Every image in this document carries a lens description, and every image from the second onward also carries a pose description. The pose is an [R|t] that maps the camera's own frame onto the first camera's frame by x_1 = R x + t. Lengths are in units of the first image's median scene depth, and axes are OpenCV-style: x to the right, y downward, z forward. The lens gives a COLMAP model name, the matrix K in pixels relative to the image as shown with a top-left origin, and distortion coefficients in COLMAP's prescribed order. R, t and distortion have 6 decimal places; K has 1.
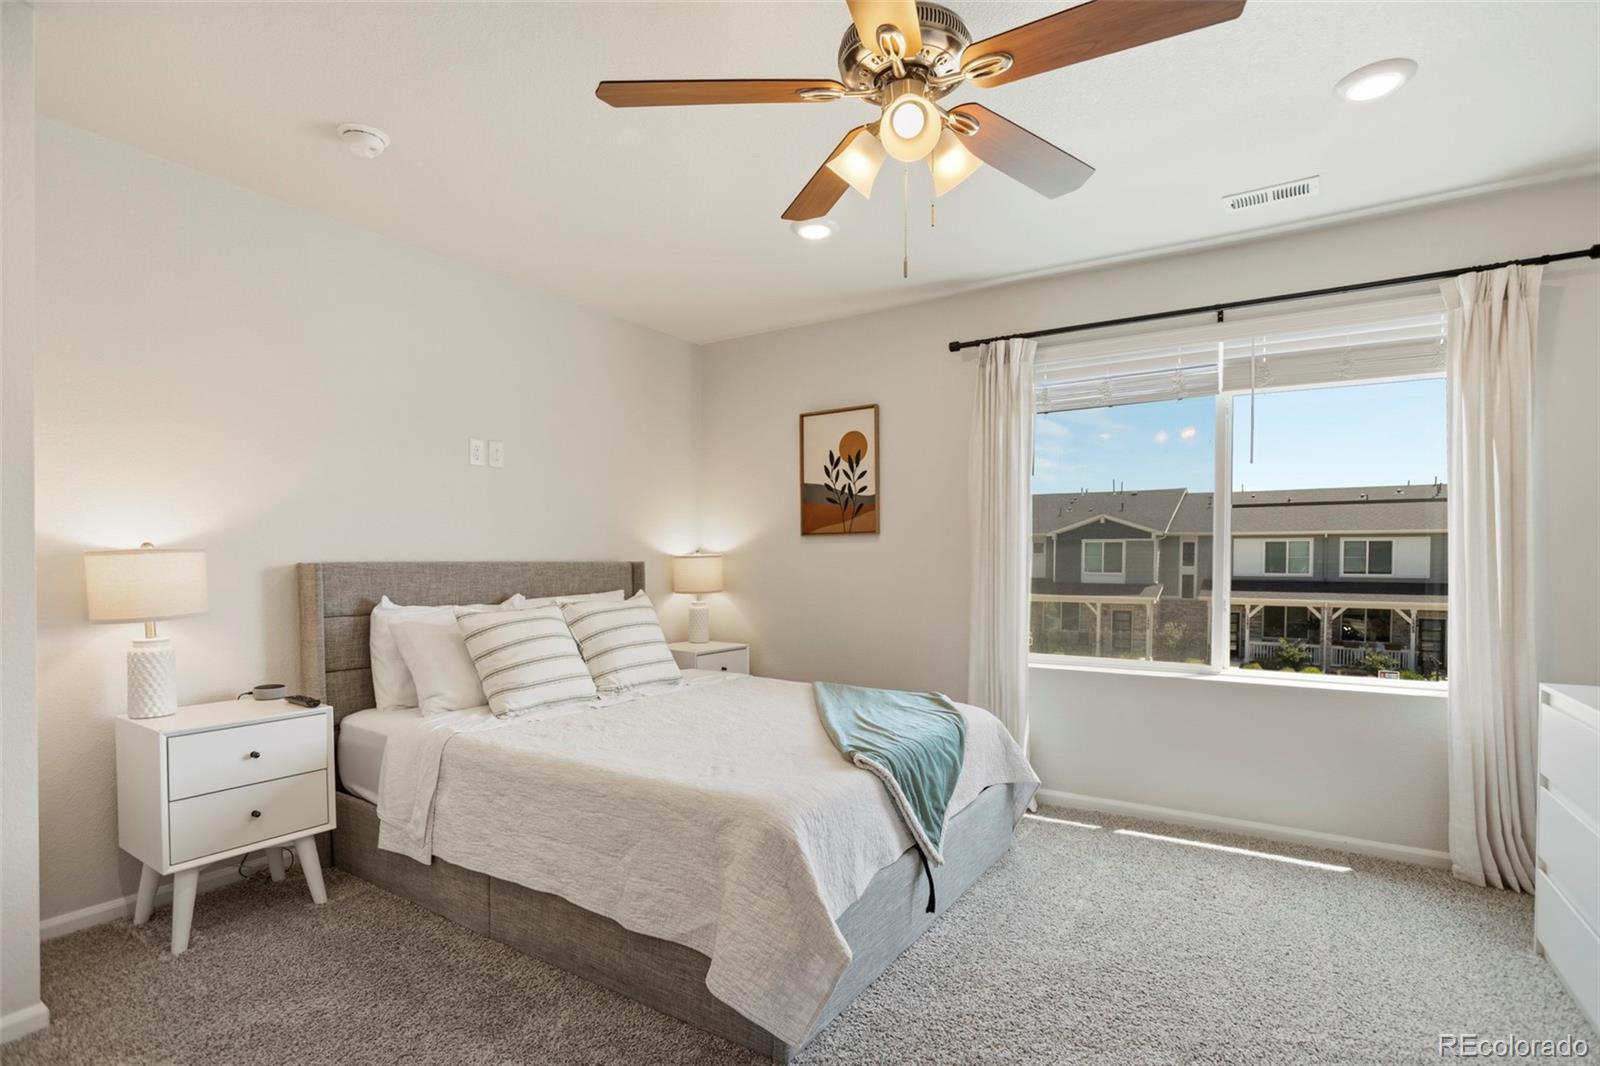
lens RADIAL K [[788.7, 0, 804.0], [0, 788.7, 555.4], [0, 0, 1]] dist [-0.050961, 0.019009]
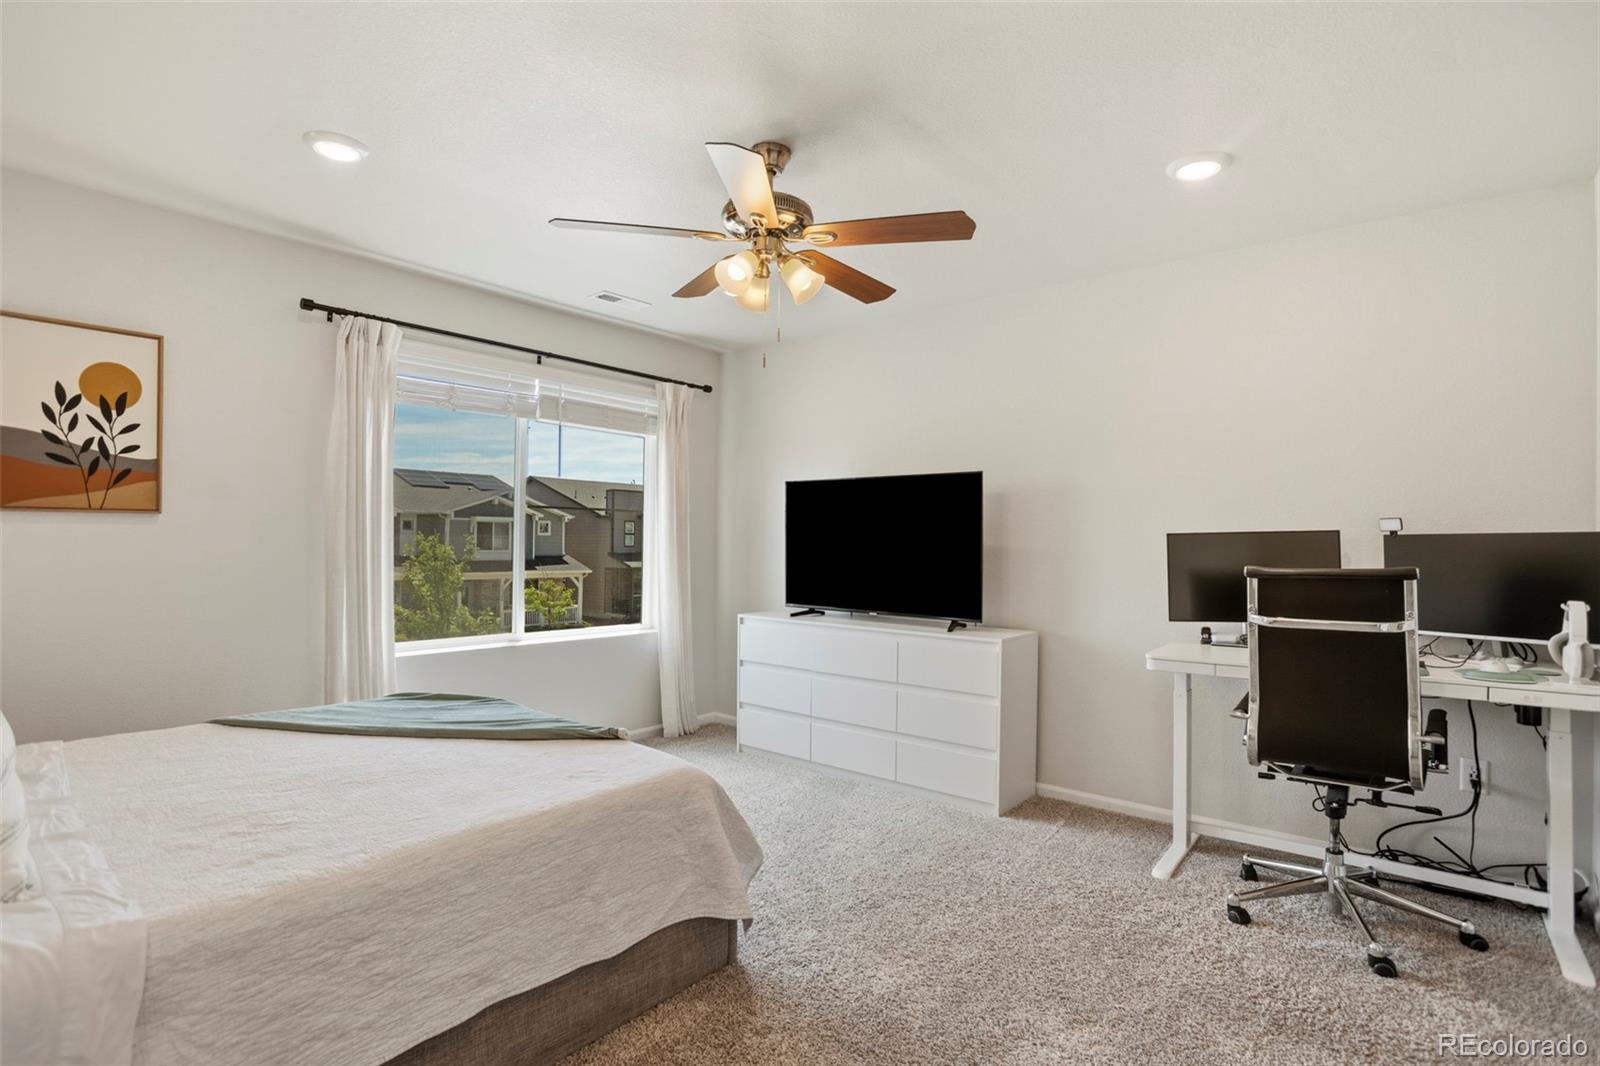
lens RADIAL K [[788.7, 0, 805.2], [0, 788.7, 533.0], [0, 0, 1]] dist [-0.050961, 0.019009]
pose [[0.099616, 0.010549, 0.994970, -0.575635], [-0.015132, 0.999844, -0.009085, -0.012401], [-0.994911, -0.014150, 0.099760, 0.346033]]
